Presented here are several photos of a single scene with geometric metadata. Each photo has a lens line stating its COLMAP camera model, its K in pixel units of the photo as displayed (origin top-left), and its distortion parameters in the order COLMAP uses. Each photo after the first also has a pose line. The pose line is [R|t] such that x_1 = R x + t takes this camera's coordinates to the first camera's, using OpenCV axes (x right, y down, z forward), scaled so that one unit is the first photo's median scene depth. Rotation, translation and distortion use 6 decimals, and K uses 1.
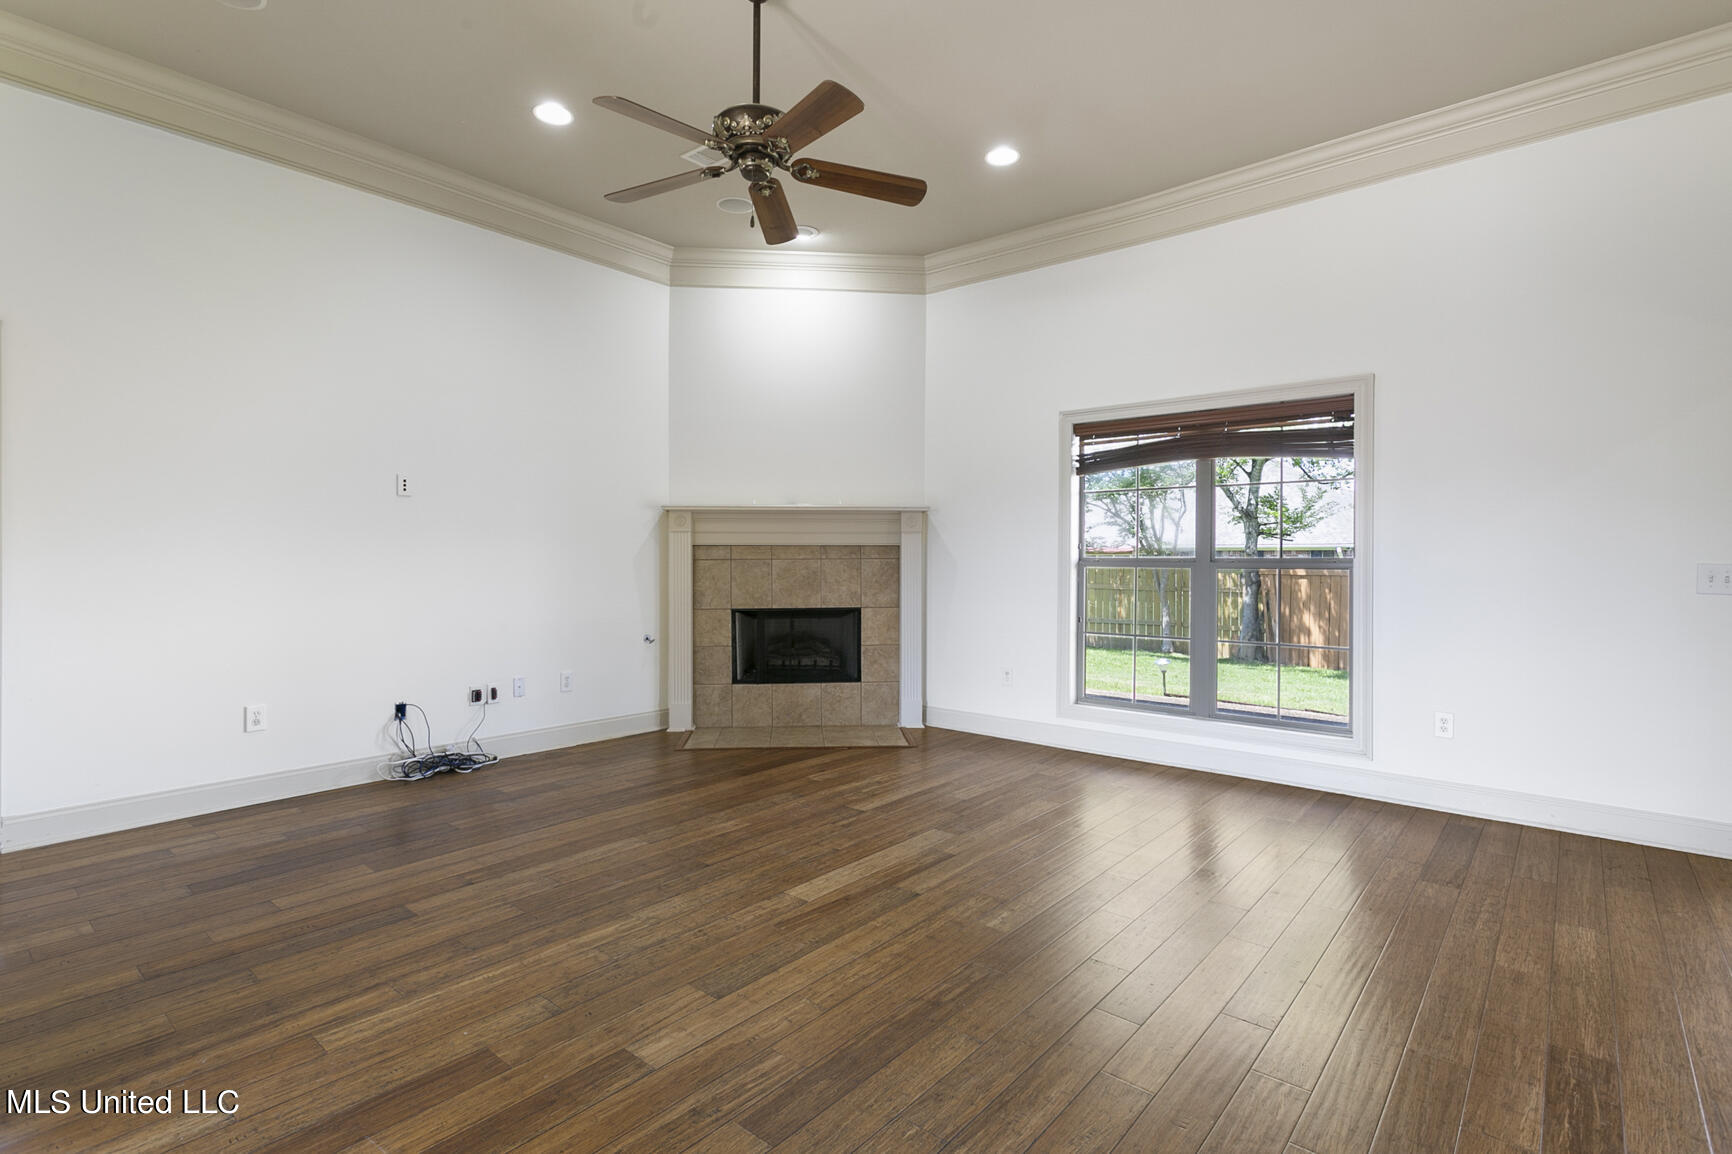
lens RADIAL K [[830.4, 0, 852.5], [0, 830.4, 559.3], [0, 0, 1]] dist [0.007392, 0.000045]
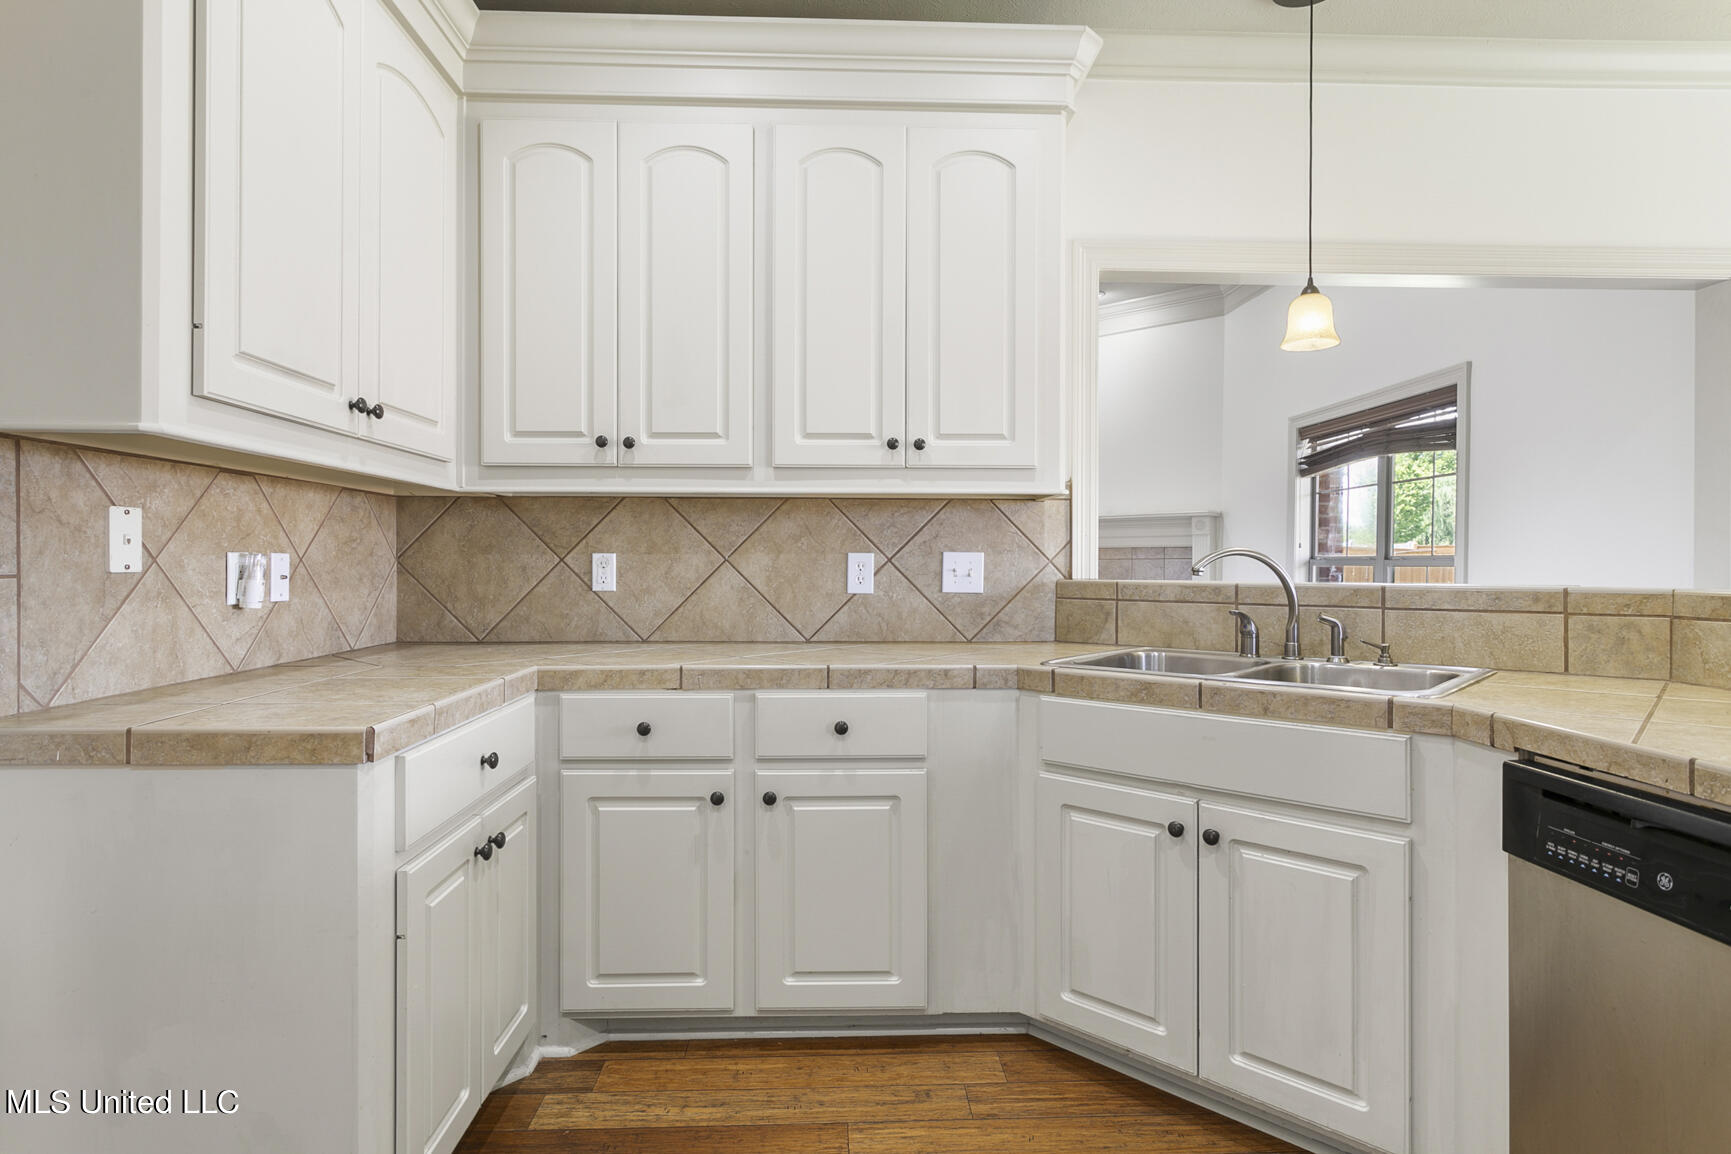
lens RADIAL K [[917.4, 0, 861.4], [0, 917.4, 560.1], [0, 0, 1]] dist [-0.016555, 0.015586]
pose [[0.679434, -0.003206, -0.733730, 0.752212], [0.000510, 0.999992, -0.003896, 0.007160], [0.733736, 0.002273, 0.679430, -0.186801]]
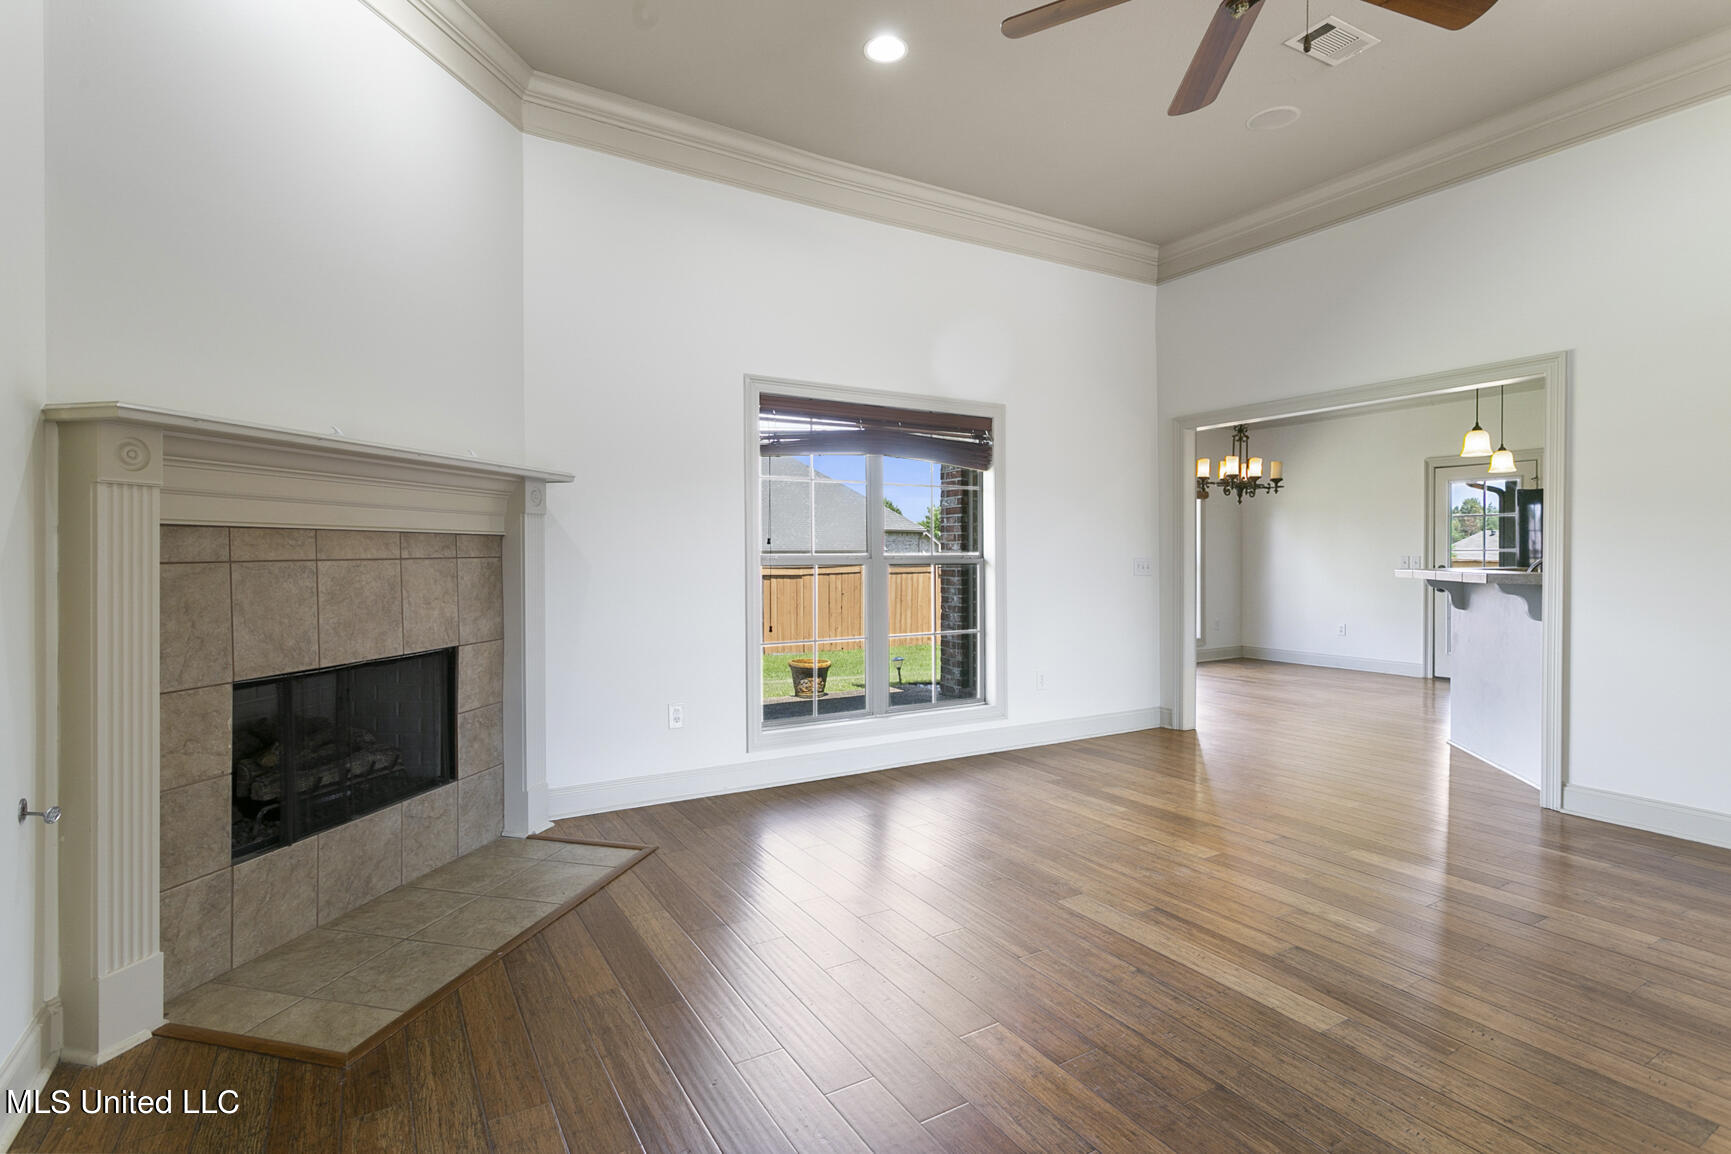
lens RADIAL K [[836.4, 0, 865.8], [0, 836.4, 555.8], [0, 0, 1]] dist [0.004630, -0.000251]
pose [[0.315521, -0.004951, 0.948906, -0.501243], [0.002864, 0.999987, 0.004265, -0.004127], [-0.948914, 0.001372, 0.315531, 0.652763]]
